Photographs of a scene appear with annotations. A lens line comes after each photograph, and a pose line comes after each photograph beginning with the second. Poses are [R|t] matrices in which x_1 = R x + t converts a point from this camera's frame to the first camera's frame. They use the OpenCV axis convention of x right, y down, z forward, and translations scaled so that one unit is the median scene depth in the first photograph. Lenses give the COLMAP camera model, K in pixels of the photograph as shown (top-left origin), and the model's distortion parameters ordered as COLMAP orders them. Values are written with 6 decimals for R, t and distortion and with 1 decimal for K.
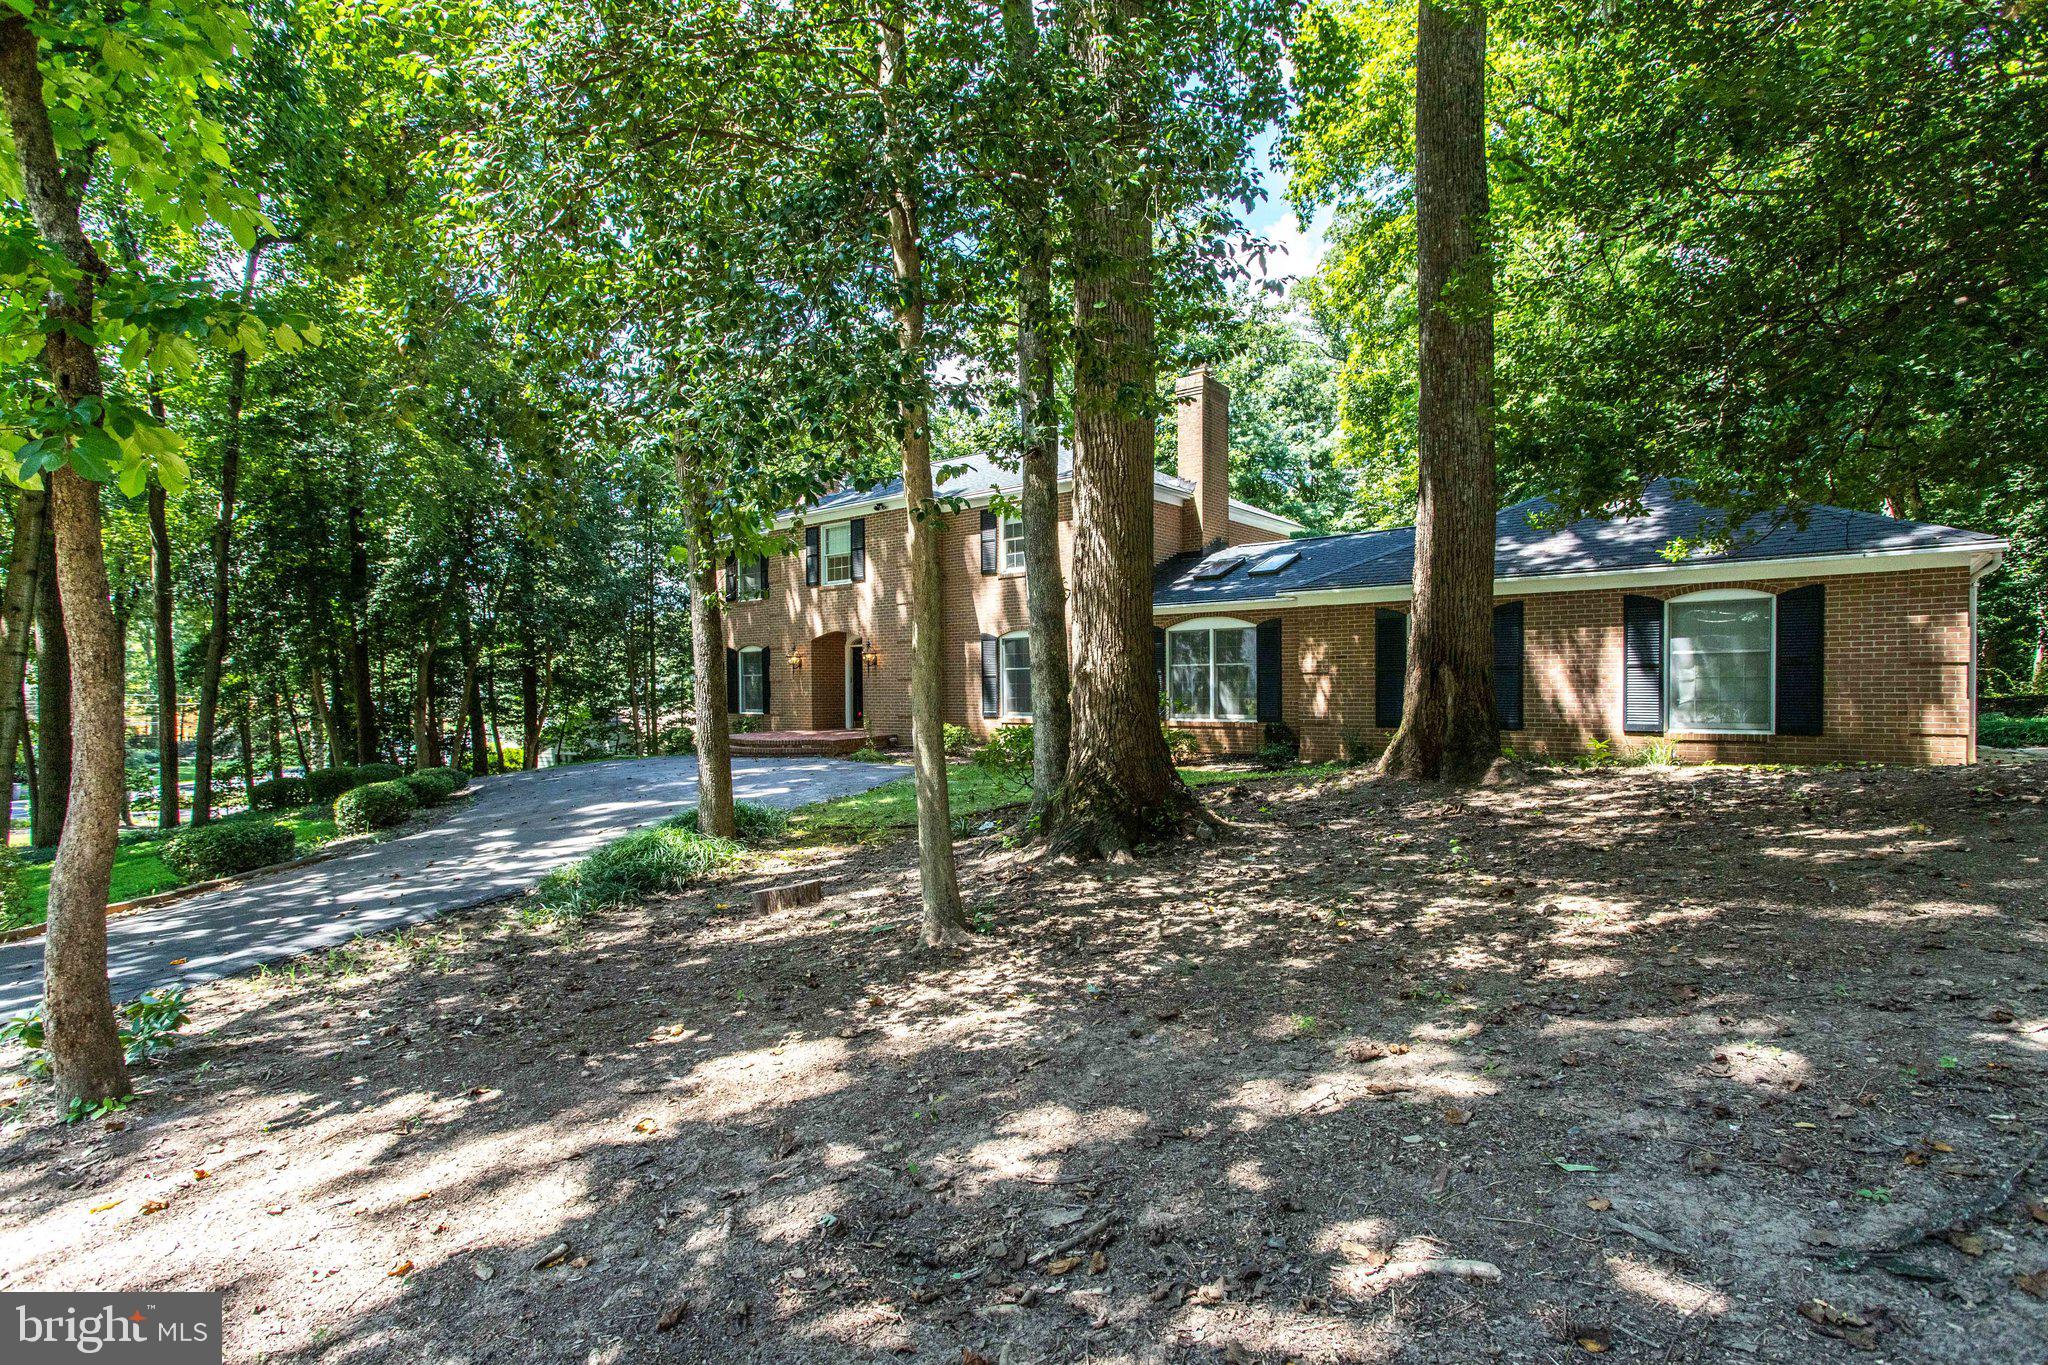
lens RADIAL K [[1013.9, 0, 1024.0], [0, 1013.9, 682.5], [0, 0, 1]] dist [-0.002876, -0.000494]
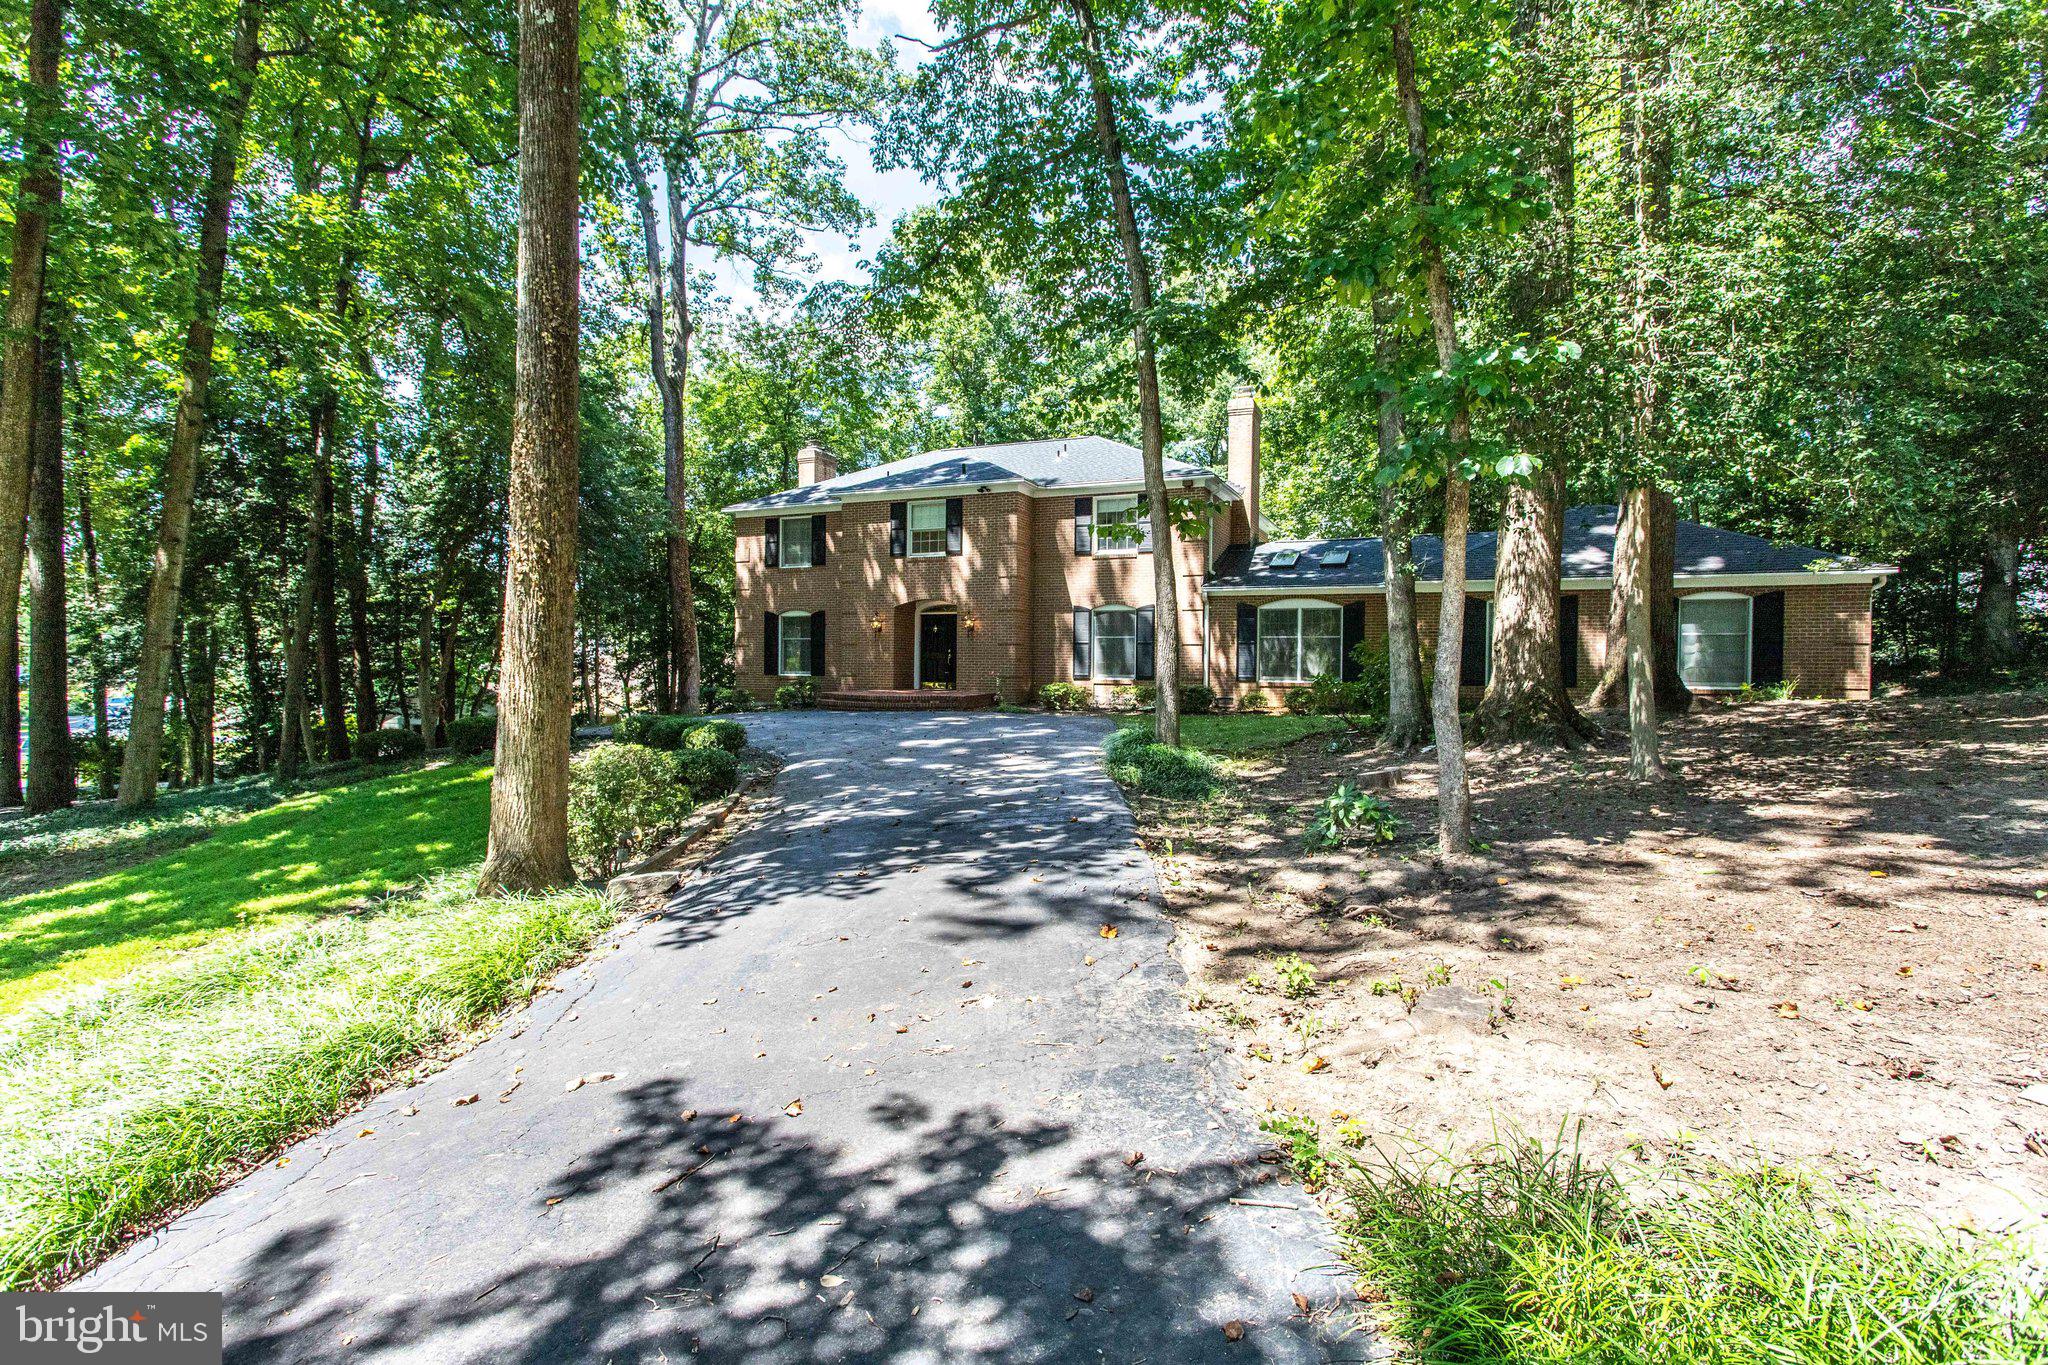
lens RADIAL K [[1012.4, 0, 1024.0], [0, 1012.4, 682.5], [0, 0, 1]] dist [0.003240, 0.000260]
pose [[0.962905, 0.015853, 0.269375, -0.402589], [-0.020321, 0.999698, 0.013807, 0.023931], [-0.269074, -0.018768, 0.962936, -0.090540]]
